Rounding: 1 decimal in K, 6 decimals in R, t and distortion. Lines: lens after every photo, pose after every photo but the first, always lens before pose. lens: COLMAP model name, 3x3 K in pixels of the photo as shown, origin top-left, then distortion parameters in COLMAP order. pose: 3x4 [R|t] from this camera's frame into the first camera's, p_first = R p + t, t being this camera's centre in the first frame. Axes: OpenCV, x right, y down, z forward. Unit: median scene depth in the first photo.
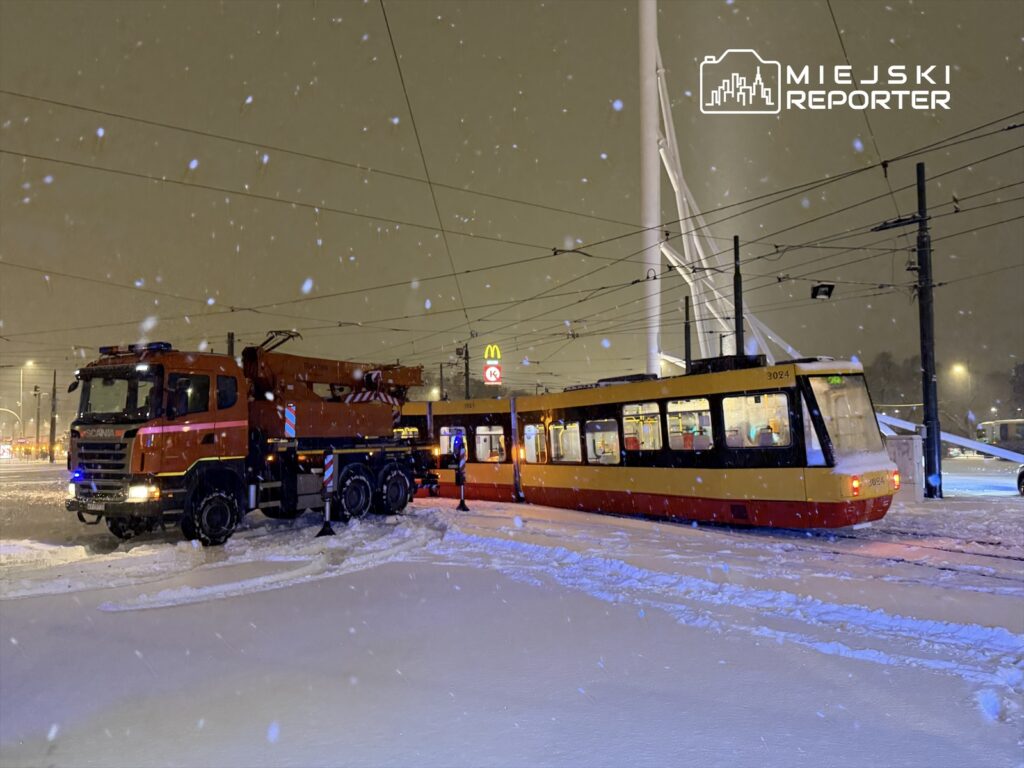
lens RADIAL K [[748.3, 0, 512.0], [0, 748.3, 384.0], [0, 0, 1]] dist [-0.009080, -0.000137]
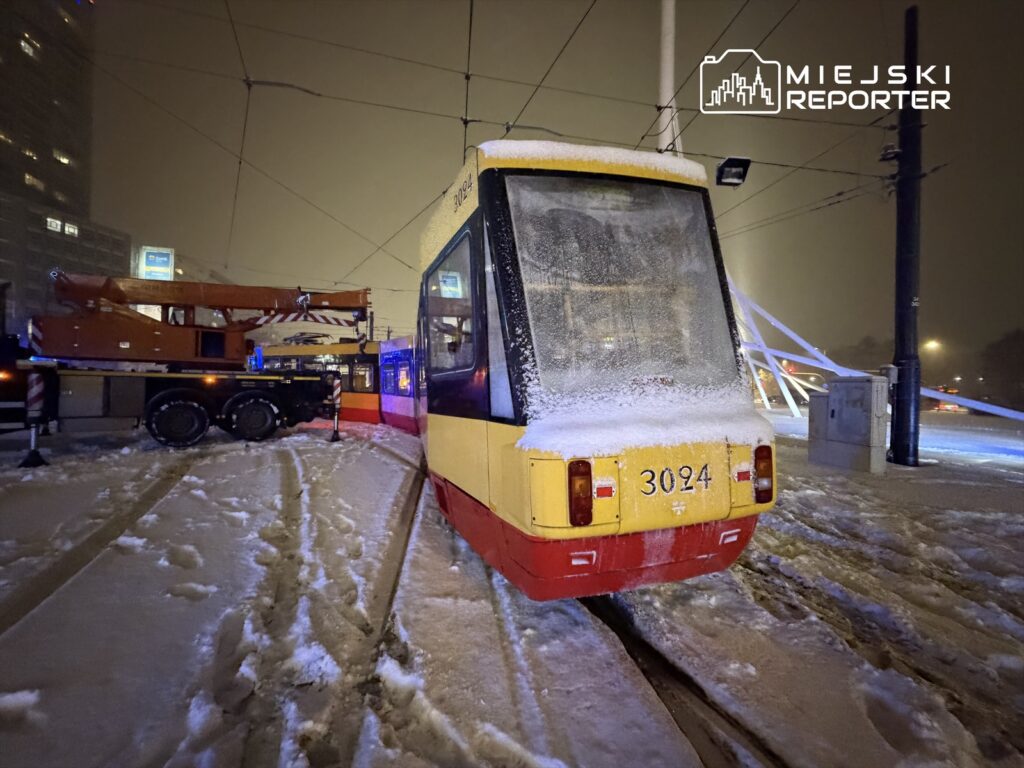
lens RADIAL K [[391.1, 0, 512.0], [0, 391.1, 384.0], [0, 0, 1]] dist [-0.009702, 0.000151]
pose [[0.960590, 0.025810, -0.276768, 0.323726], [-0.007851, 0.997802, 0.065803, 0.057292], [0.277858, -0.061037, 0.958681, 0.575946]]
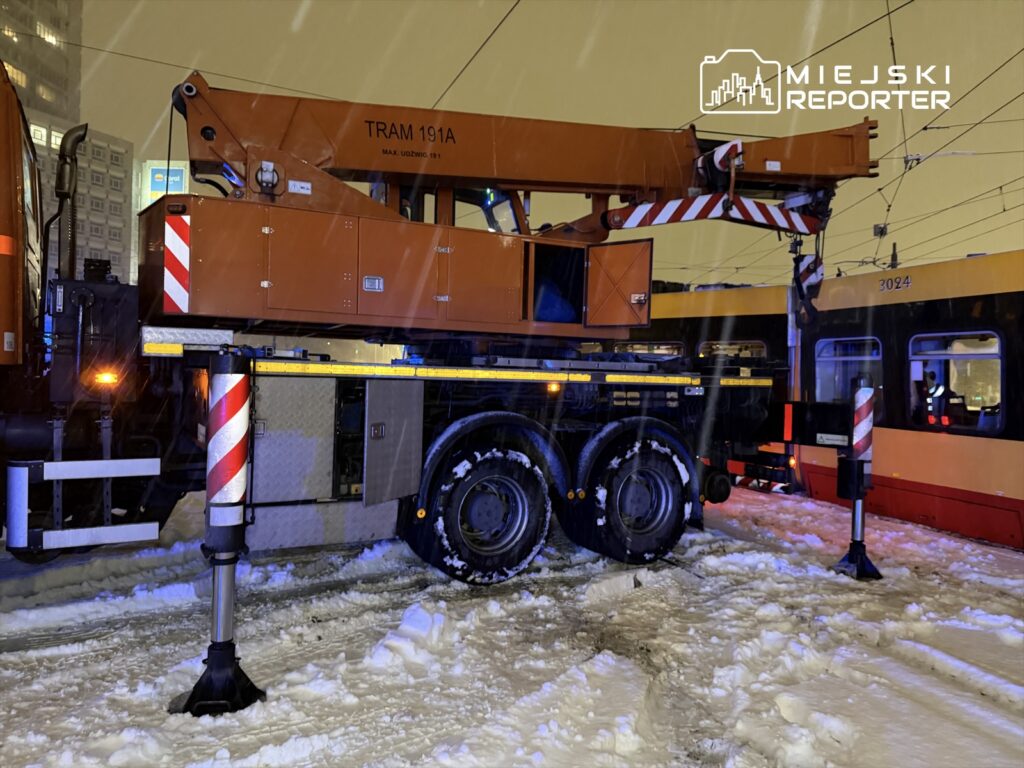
lens RADIAL K [[699.2, 0, 512.0], [0, 699.2, 384.0], [0, 0, 1]] dist [0.000635, -0.001719]
pose [[0.853669, 0.040550, -0.519235, -0.037151], [-0.002273, 0.997245, 0.074143, 0.064145], [0.520811, -0.062113, 0.851409, 0.676676]]
